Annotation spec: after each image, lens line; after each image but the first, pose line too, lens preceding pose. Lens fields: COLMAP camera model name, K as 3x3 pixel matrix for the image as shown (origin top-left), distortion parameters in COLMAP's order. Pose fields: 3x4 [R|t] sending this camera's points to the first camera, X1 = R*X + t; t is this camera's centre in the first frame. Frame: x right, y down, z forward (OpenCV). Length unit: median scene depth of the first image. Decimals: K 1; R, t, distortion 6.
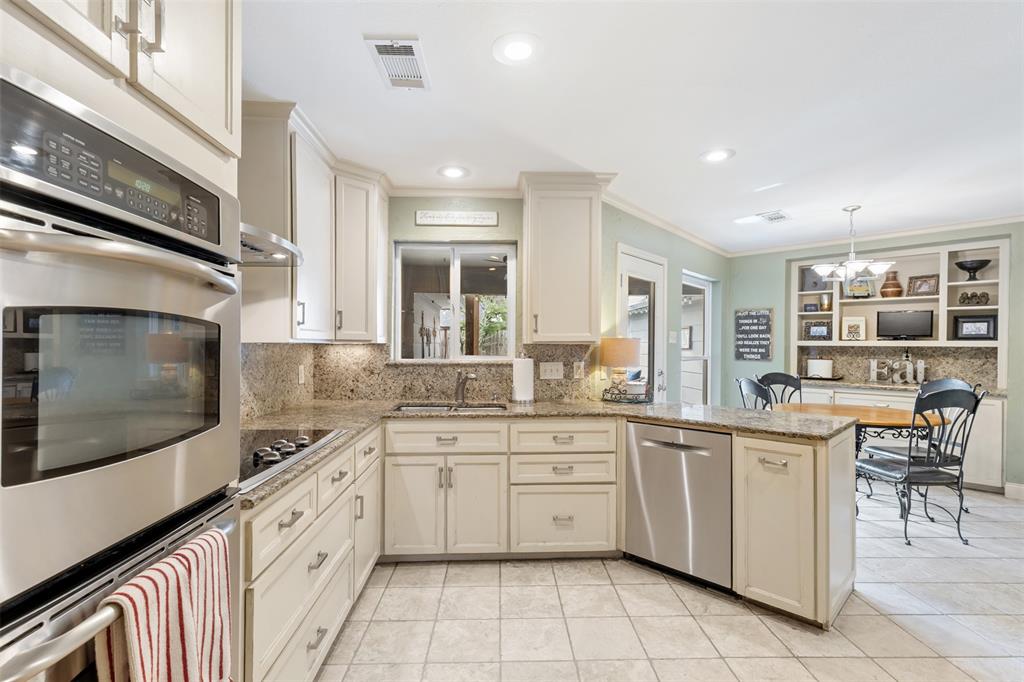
lens RADIAL K [[466.7, 0, 517.0], [0, 466.7, 342.6], [0, 0, 1]] dist [0.003454, -0.000534]
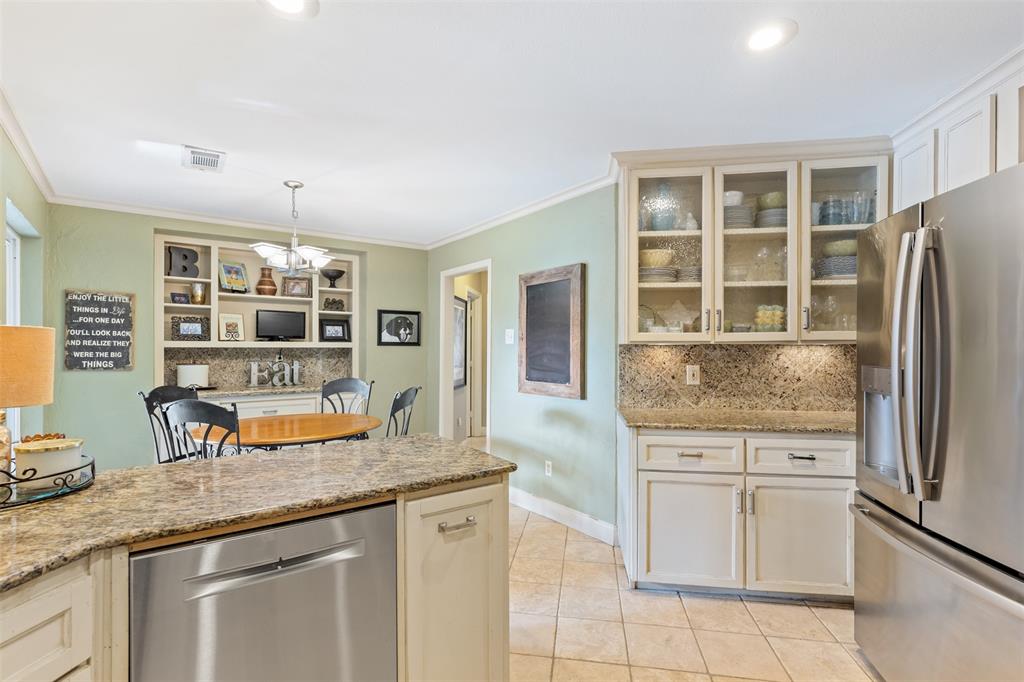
lens RADIAL K [[466.7, 0, 506.0], [0, 466.7, 348.3], [0, 0, 1]] dist [0.003454, -0.000534]
pose [[0.186521, -0.005953, 0.982433, -0.033344], [-0.001471, 0.999979, 0.006339, 0.002522], [-0.982450, -0.002628, 0.186508, 0.343580]]
